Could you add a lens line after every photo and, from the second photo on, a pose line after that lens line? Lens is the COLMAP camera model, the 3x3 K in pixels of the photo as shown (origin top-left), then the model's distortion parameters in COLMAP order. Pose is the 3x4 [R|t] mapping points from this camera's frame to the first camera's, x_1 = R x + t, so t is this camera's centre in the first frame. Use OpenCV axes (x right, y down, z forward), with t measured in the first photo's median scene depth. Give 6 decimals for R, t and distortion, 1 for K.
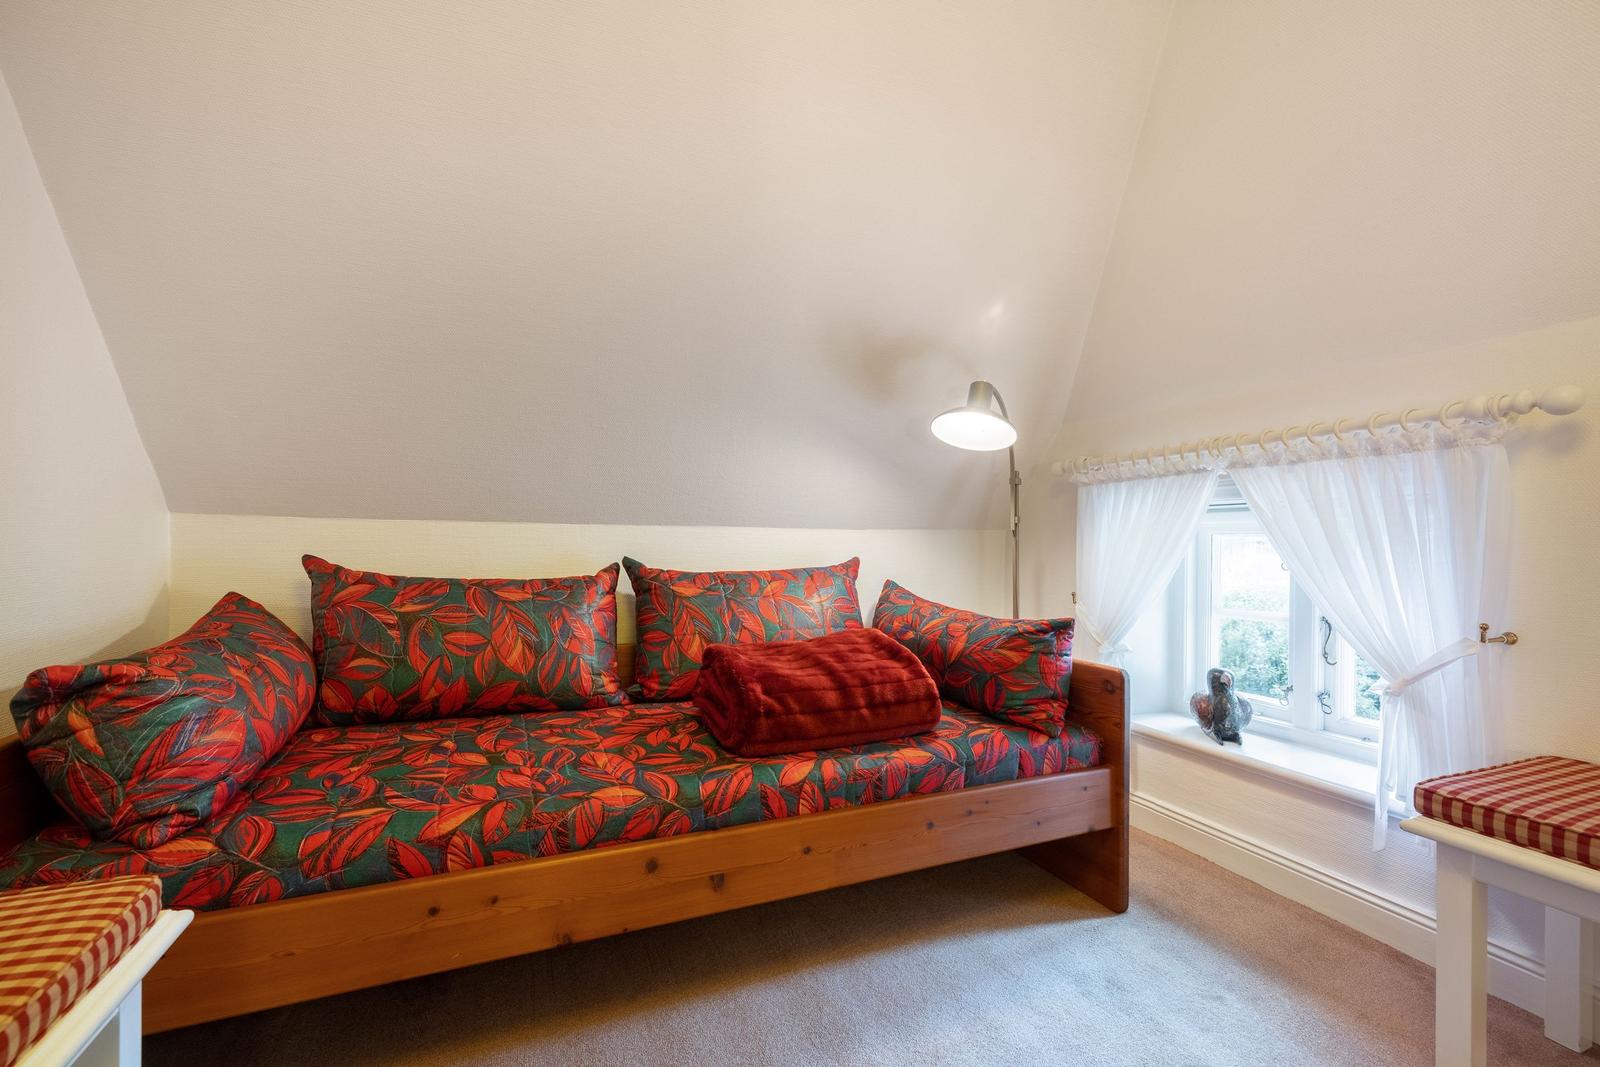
lens RADIAL K [[672.7, 0, 800.0], [0, 672.7, 533.5], [0, 0, 1]] dist [0.001302, 0.000364]
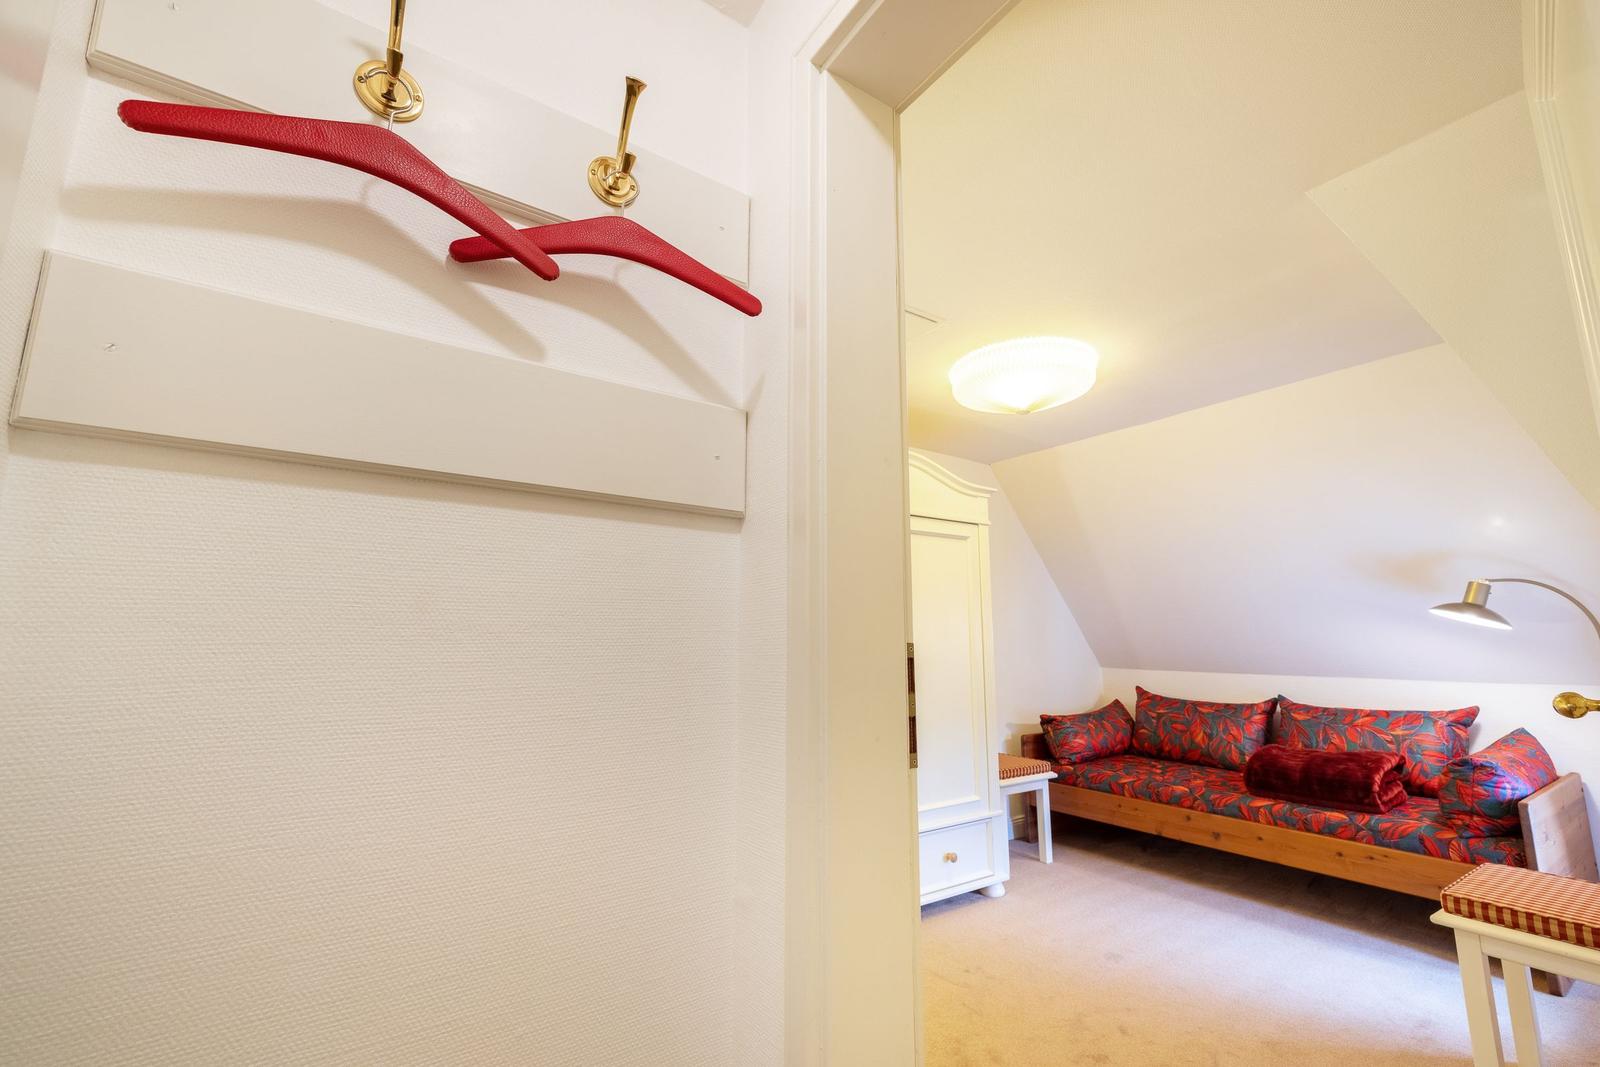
lens RADIAL K [[672.7, 0, 800.0], [0, 672.7, 533.5], [0, 0, 1]] dist [0.001302, 0.000364]
pose [[0.171542, -0.170365, -0.970335, 1.623196], [0.009339, 0.985171, -0.171319, -0.112725], [0.985133, 0.020327, 0.170589, -0.682440]]
